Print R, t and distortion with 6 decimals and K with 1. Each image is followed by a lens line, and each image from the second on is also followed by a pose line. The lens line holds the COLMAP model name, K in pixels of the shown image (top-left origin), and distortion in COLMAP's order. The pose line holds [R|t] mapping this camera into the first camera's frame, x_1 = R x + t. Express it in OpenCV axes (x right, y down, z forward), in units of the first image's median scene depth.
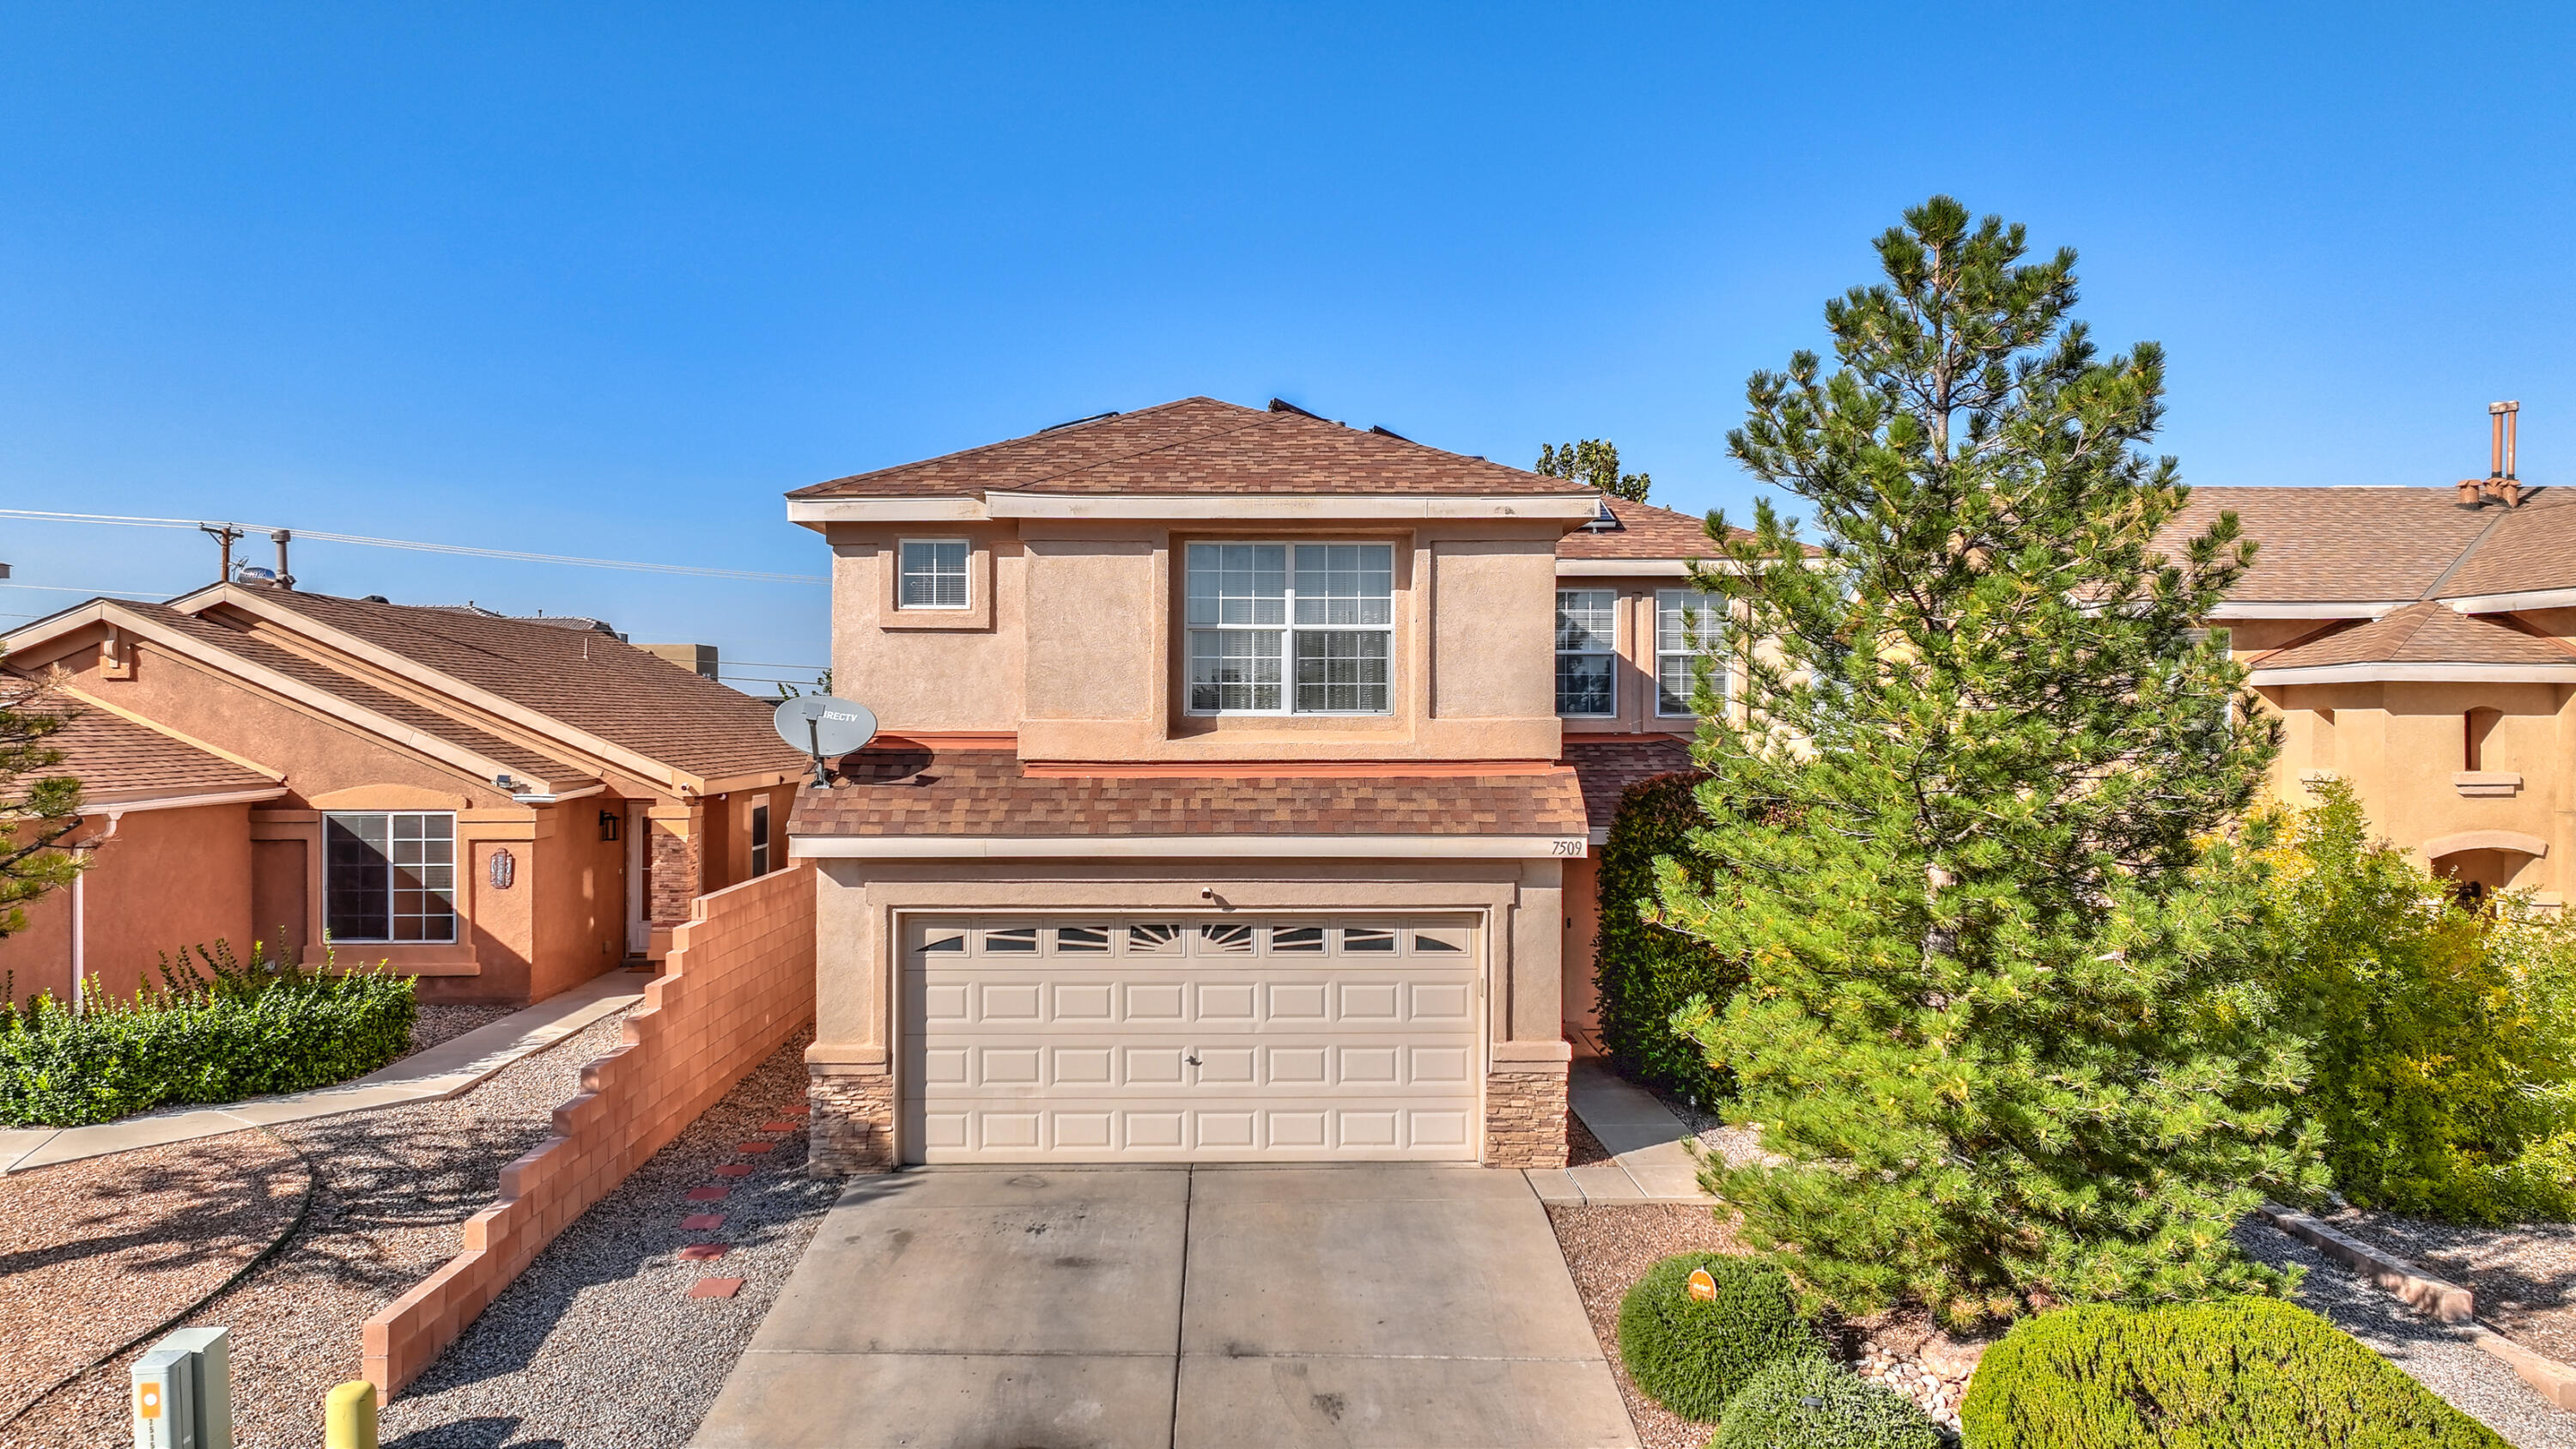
lens RADIAL K [[1801.7, 0, 1273.2], [0, 1801.7, 721.0], [0, 0, 1]] dist [-0.003041, 0.019985]
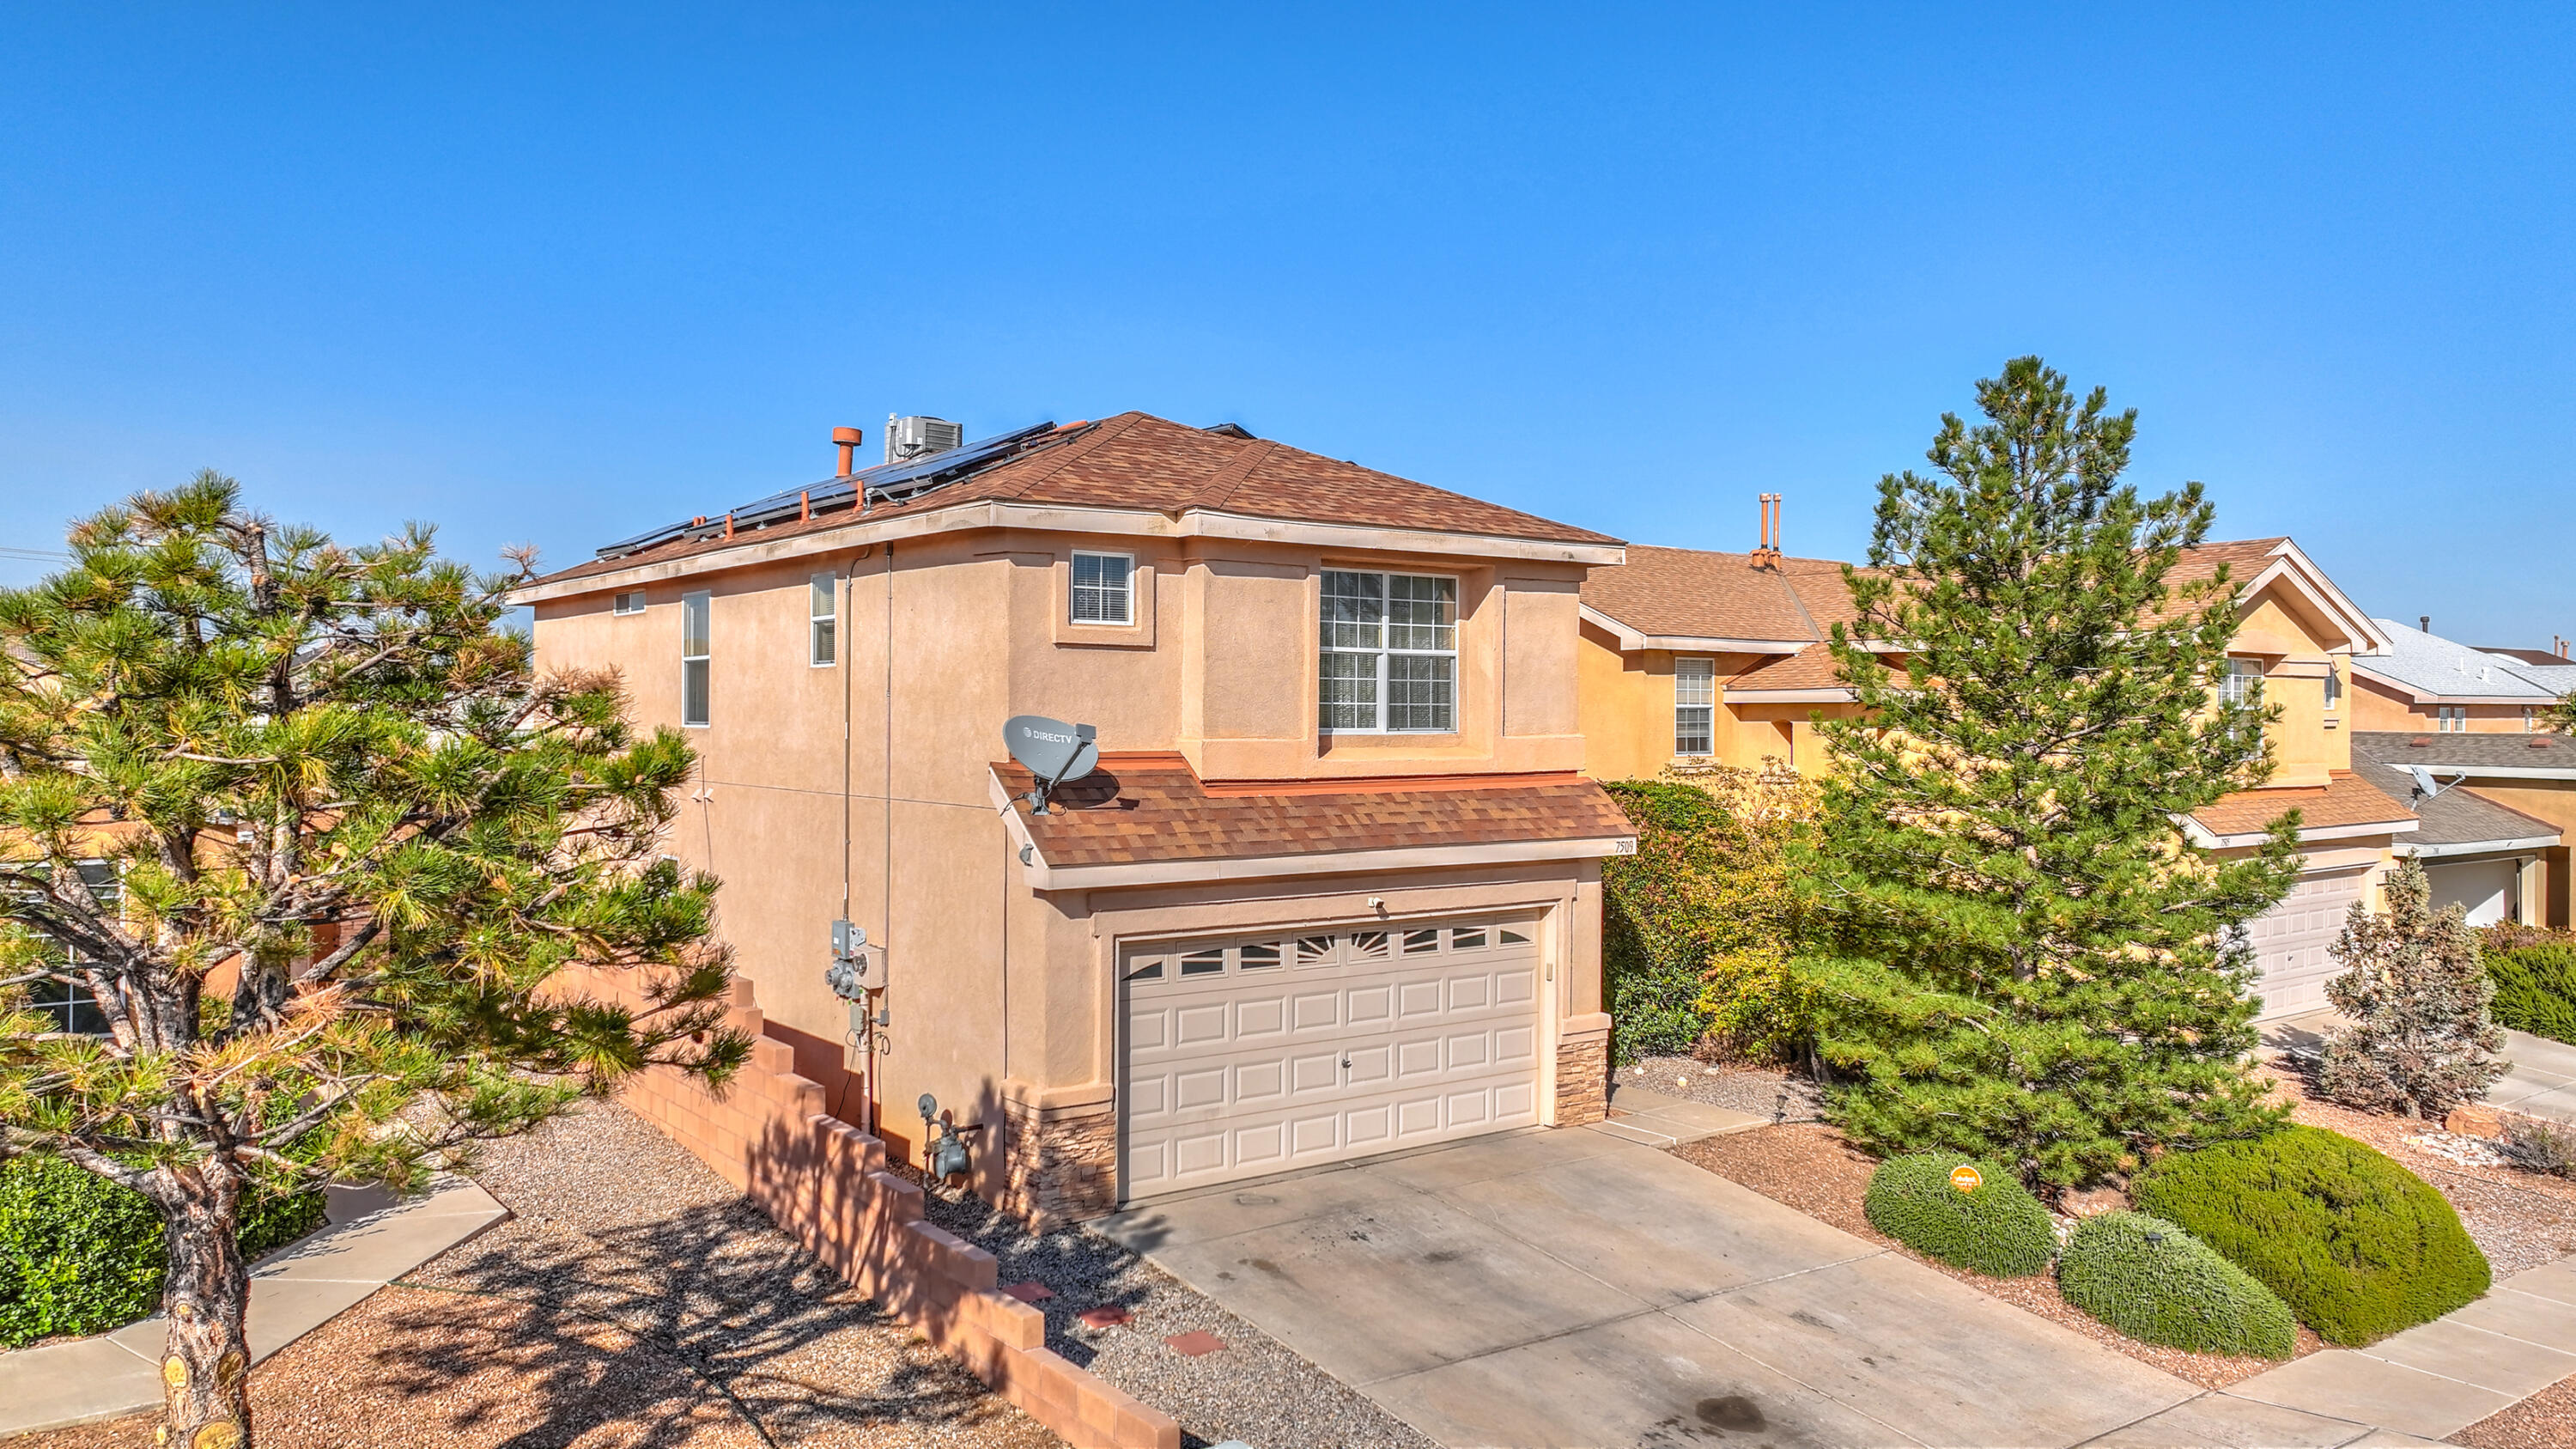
lens RADIAL K [[1801.7, 0, 1273.2], [0, 1801.7, 721.0], [0, 0, 1]] dist [-0.003041, 0.019985]
pose [[0.819273, -0.000353, 0.573404, -0.679402], [-0.001867, 0.999993, 0.003284, -0.014505], [-0.573401, -0.003761, 0.819266, 0.164220]]
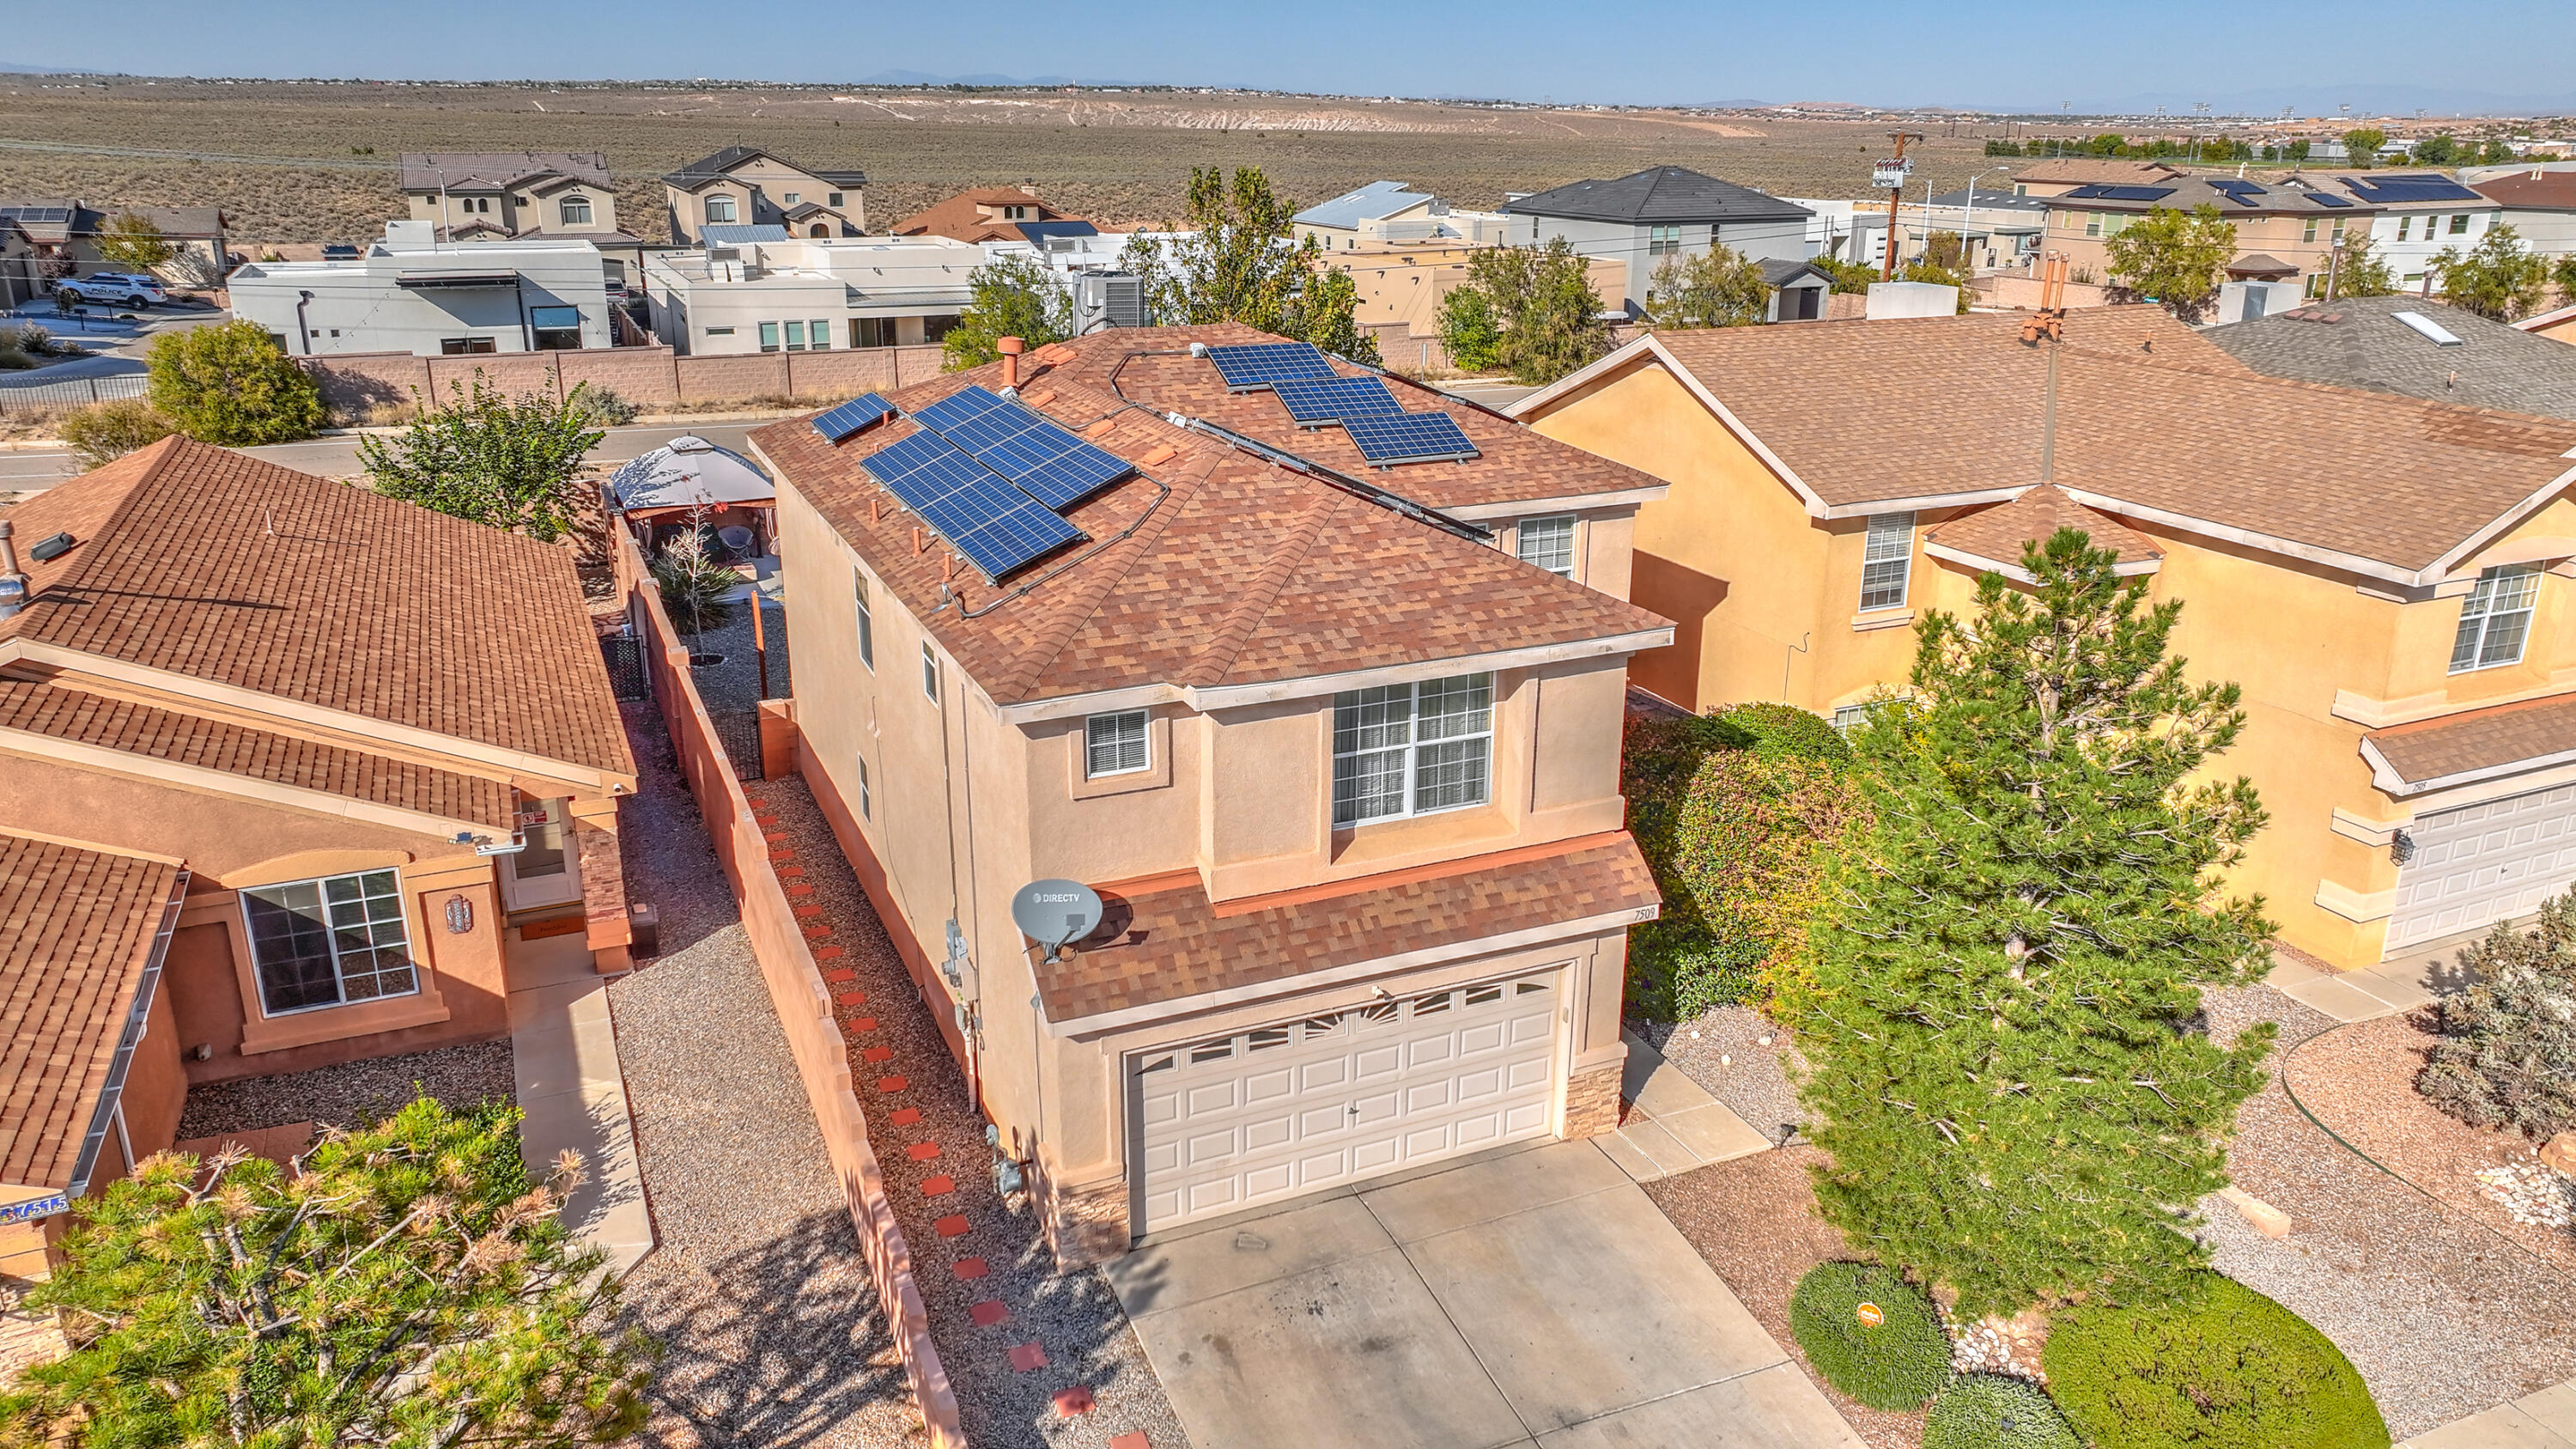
lens RADIAL K [[1801.7, 0, 1273.2], [0, 1801.7, 721.0], [0, 0, 1]] dist [-0.003041, 0.019985]
pose [[0.927339, -0.120446, 0.354309, -0.489040], [0.001201, 0.947742, 0.319036, -0.442832], [-0.374220, -0.295429, 0.879023, 0.036337]]
